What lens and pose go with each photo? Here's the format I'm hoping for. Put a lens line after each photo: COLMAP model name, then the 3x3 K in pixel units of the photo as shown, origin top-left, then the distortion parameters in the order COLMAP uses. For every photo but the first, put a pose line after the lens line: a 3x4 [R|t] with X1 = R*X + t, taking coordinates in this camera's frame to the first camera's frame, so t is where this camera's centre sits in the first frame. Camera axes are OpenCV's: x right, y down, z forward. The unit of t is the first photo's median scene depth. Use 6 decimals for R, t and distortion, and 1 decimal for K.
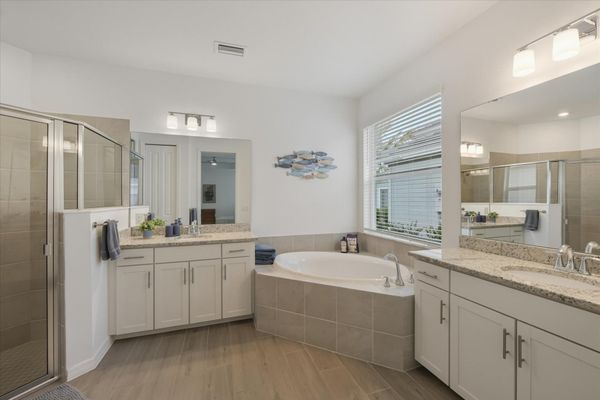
lens RADIAL K [[255.9, 0, 300.0], [0, 255.9, 200.0], [0, 0, 1]] dist [-0.000493, -0.000107]
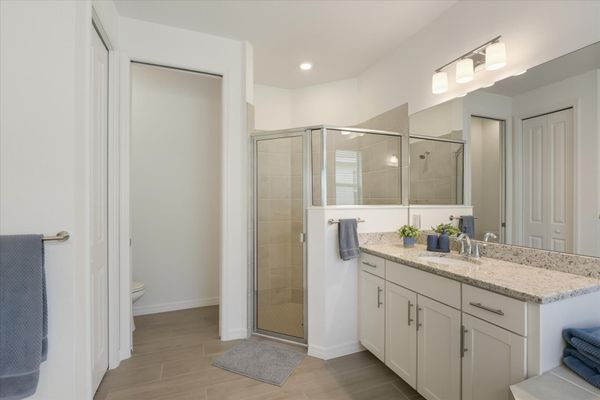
lens RADIAL K [[270.4, 0, 300.0], [0, 270.4, 200.0], [0, 0, 1]] dist [-0.003500, -0.000964]
pose [[0.037150, 0.002369, -0.999307, 0.252243], [0.000738, 0.999997, 0.002398, 0.005544], [0.999309, -0.000827, 0.037148, 0.743682]]
